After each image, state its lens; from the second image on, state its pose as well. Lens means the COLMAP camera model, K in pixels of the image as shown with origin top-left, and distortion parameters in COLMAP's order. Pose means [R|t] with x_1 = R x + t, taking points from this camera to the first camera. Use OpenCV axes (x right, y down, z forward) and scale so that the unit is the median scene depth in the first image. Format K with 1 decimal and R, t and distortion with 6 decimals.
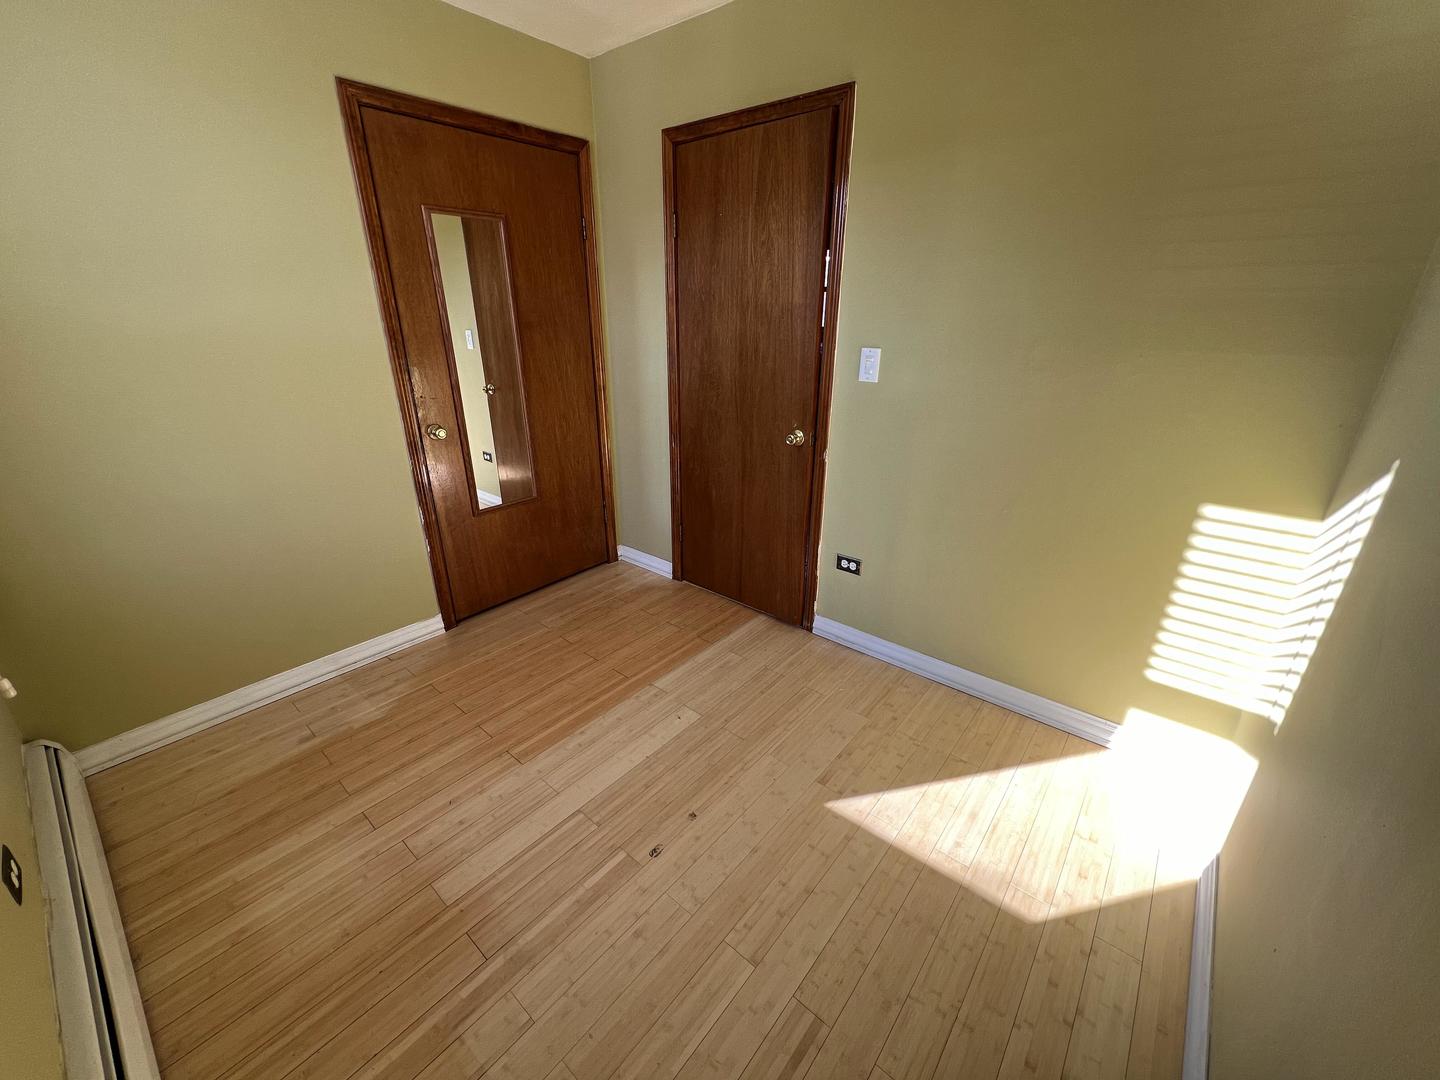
lens RADIAL K [[577.2, 0, 720.2], [0, 577.2, 541.1], [0, 0, 1]] dist [-0.006946, 0.001598]
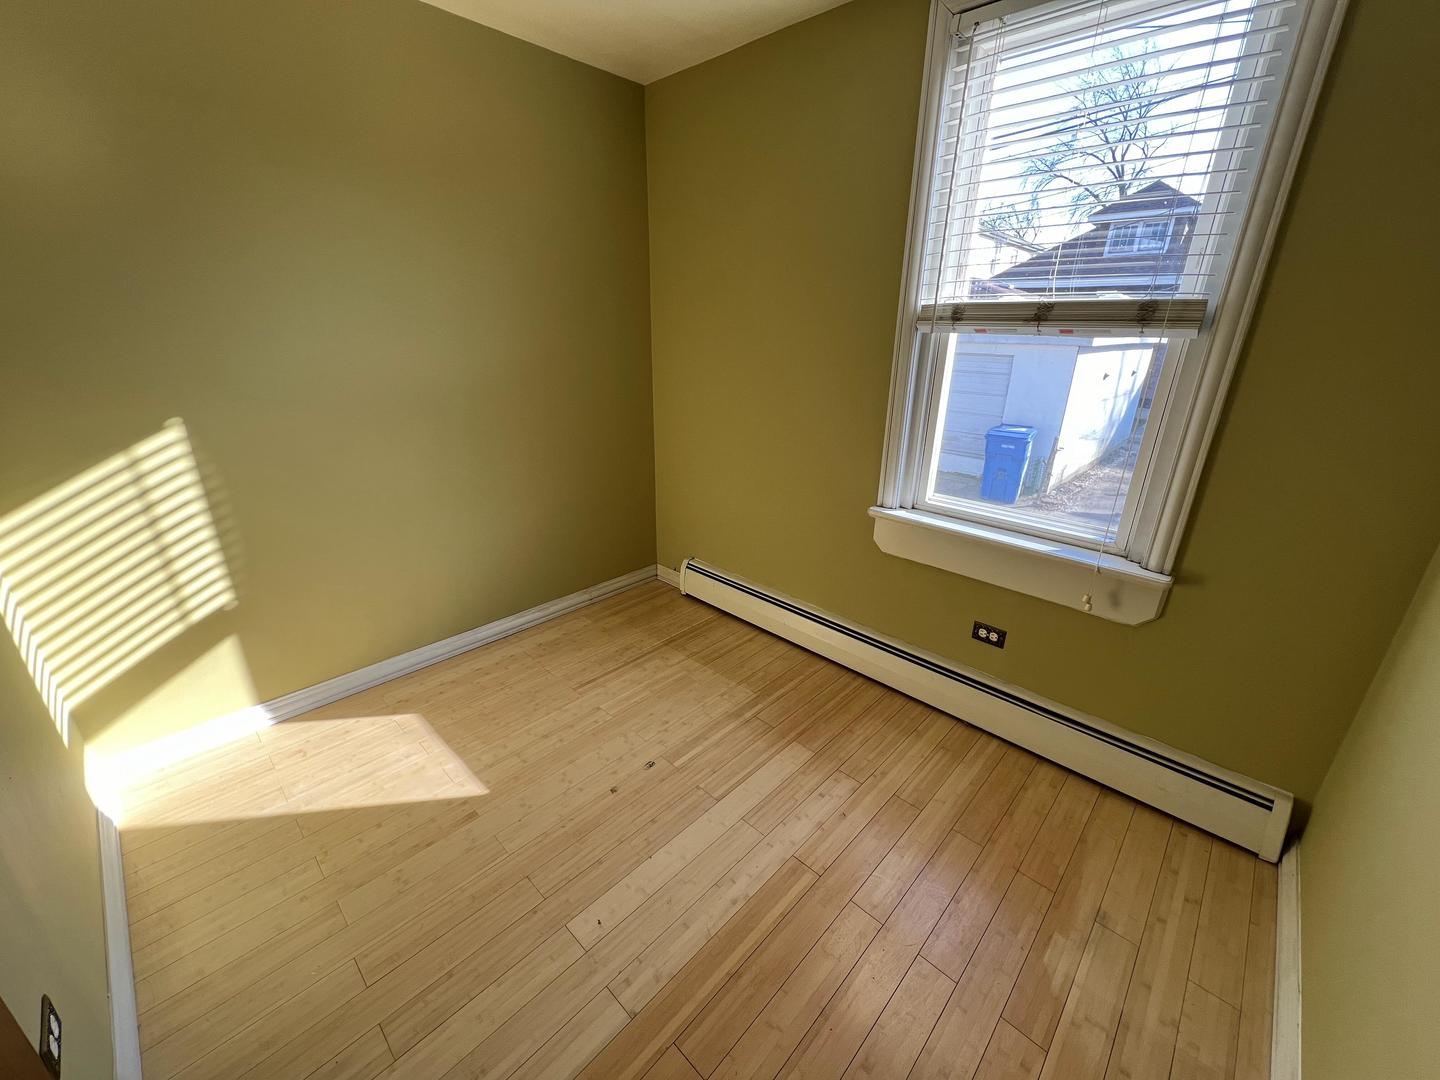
lens RADIAL K [[577.2, 0, 718.7], [0, 577.2, 540.5], [0, 0, 1]] dist [-0.006946, 0.001598]
pose [[-0.997602, -0.040832, 0.055878, -0.309319], [0.007554, 0.738337, 0.674390, -0.655337], [-0.068794, 0.673195, -0.736258, 1.575206]]
